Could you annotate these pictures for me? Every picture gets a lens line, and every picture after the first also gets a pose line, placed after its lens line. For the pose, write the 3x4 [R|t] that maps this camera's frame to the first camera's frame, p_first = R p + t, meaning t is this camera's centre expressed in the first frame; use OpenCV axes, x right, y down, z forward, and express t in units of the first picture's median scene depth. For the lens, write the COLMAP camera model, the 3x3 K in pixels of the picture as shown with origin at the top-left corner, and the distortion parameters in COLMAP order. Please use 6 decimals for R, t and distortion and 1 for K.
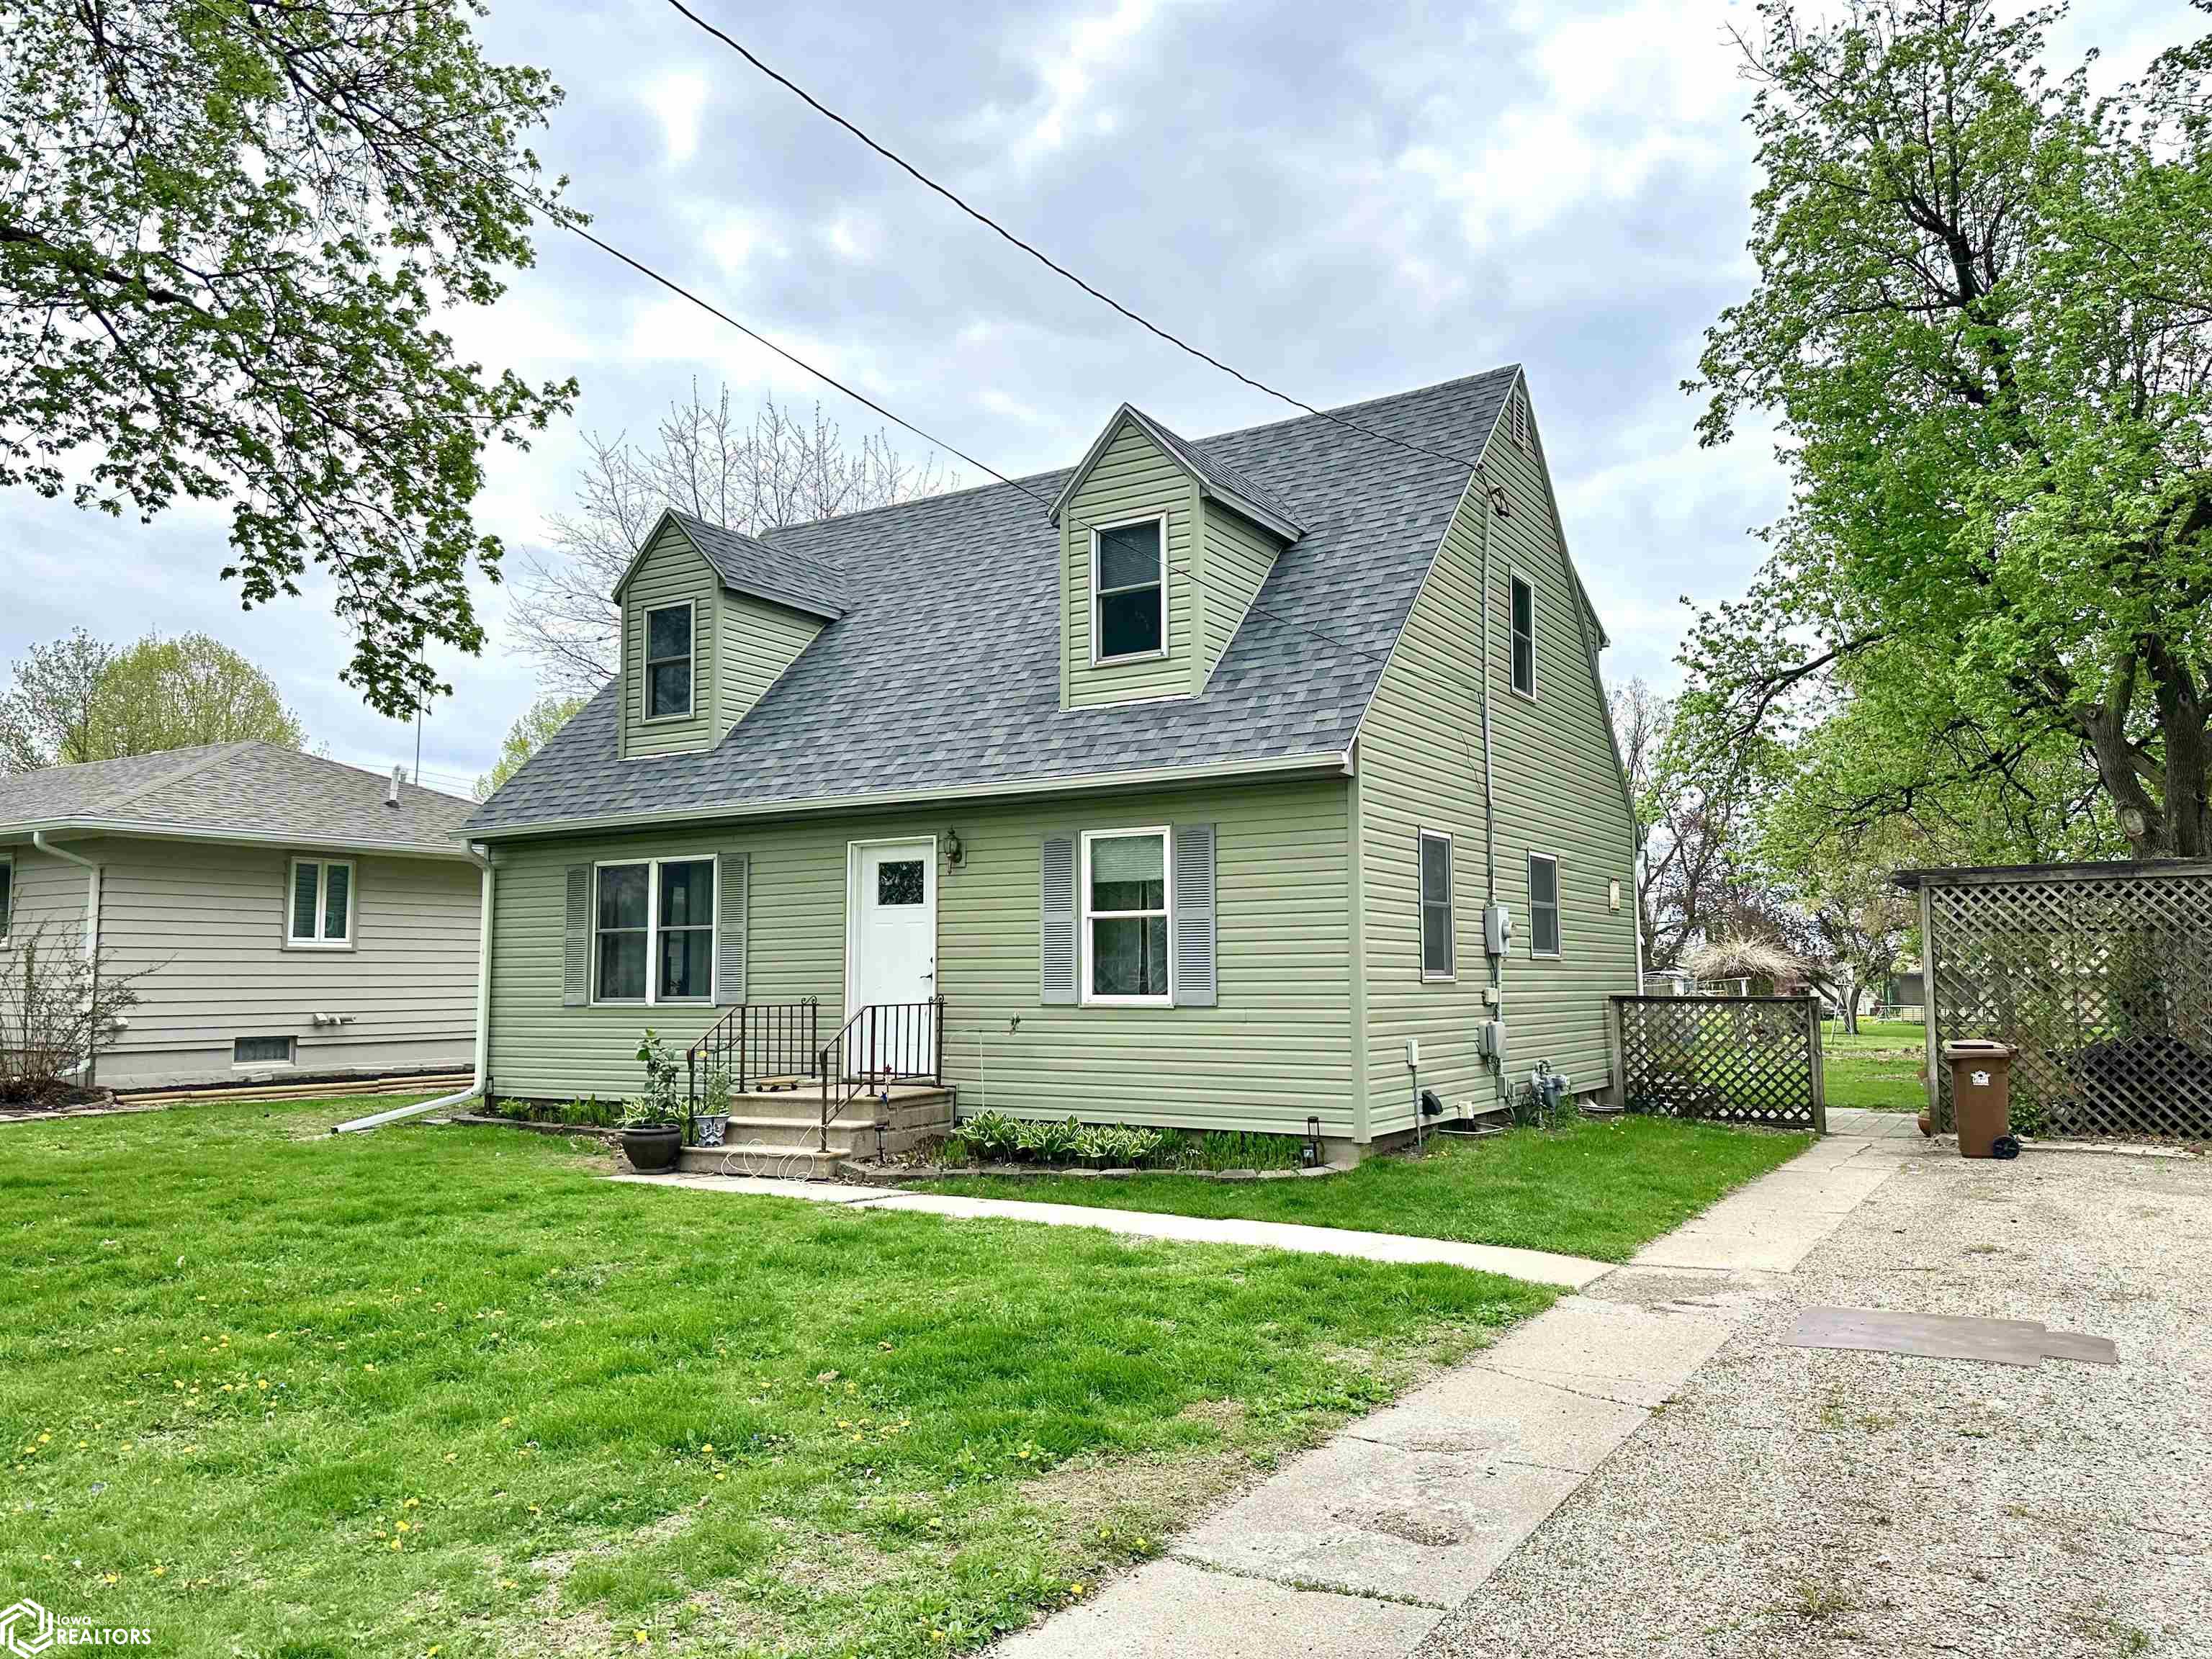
lens RADIAL K [[1574.8, 0, 1105.7], [0, 1574.8, 828.0], [0, 0, 1]] dist [0.059135, -0.062721]
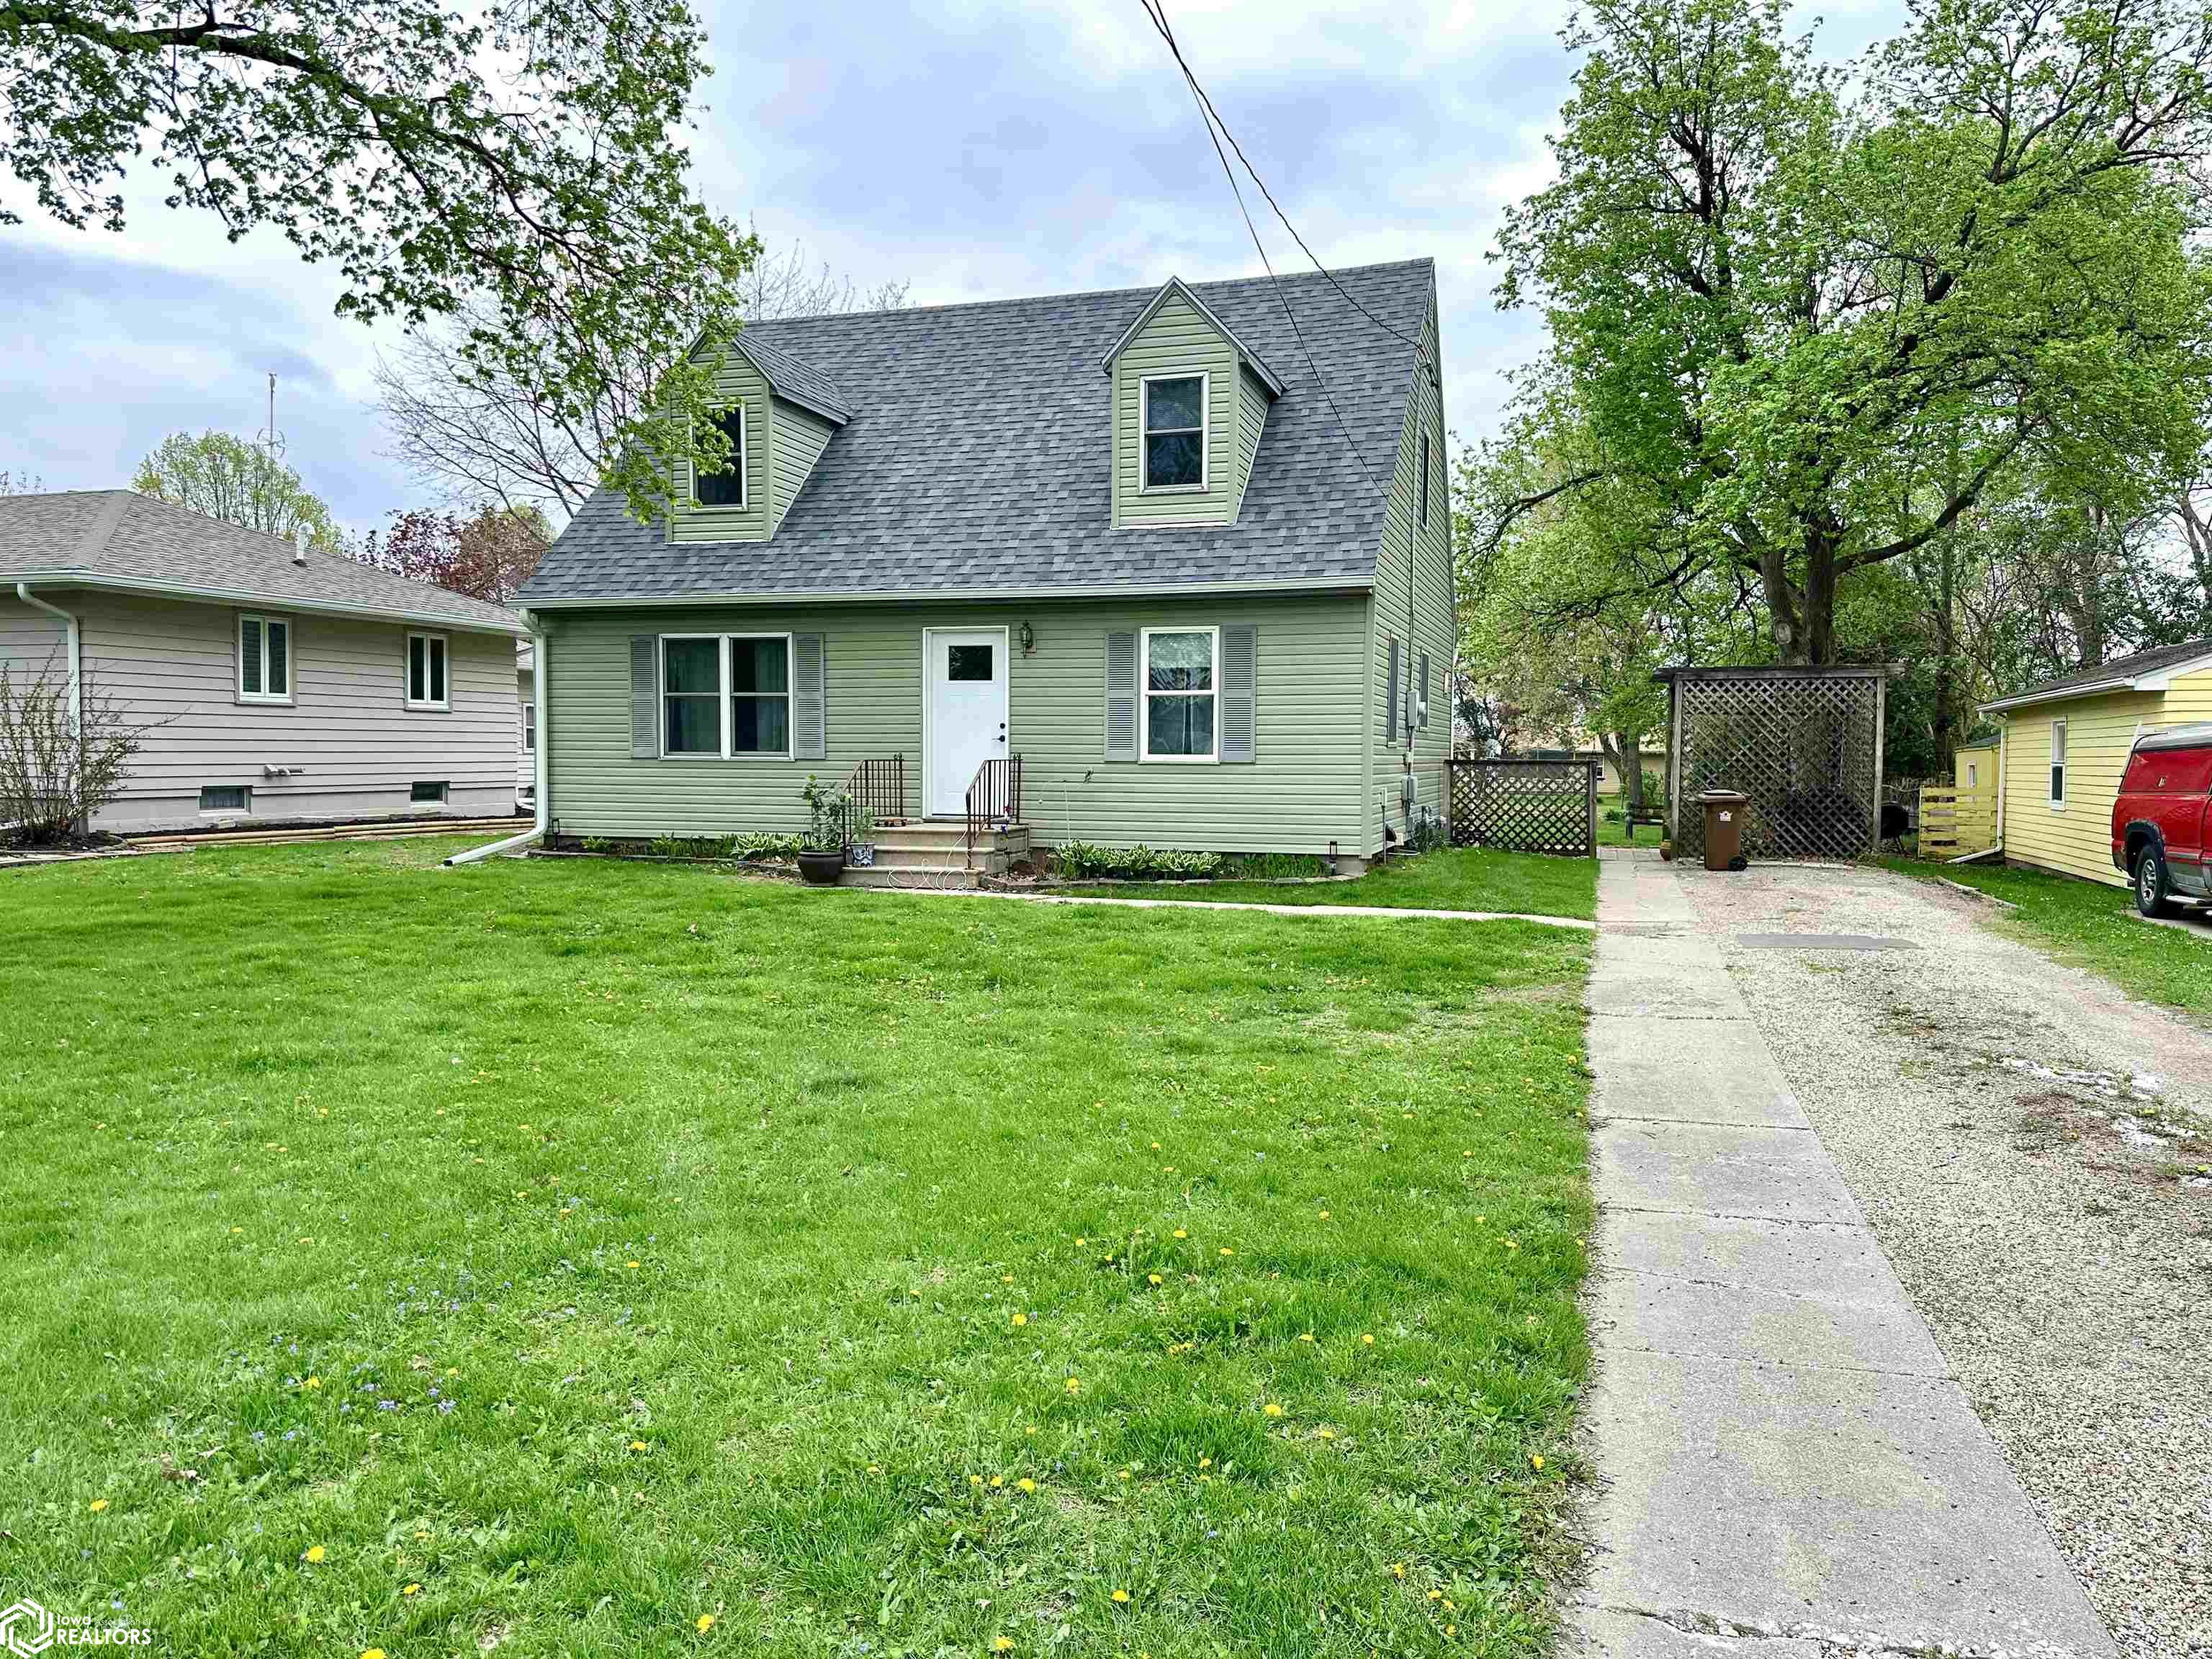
lens RADIAL K [[1574.8, 0, 1102.7], [0, 1574.8, 826.1], [0, 0, 1]] dist [0.059135, -0.062721]
pose [[0.970092, -0.000515, 0.242736, -0.317485], [-0.034305, 0.989670, 0.139199, -0.013163], [-0.240300, -0.143363, 0.960054, -0.221486]]
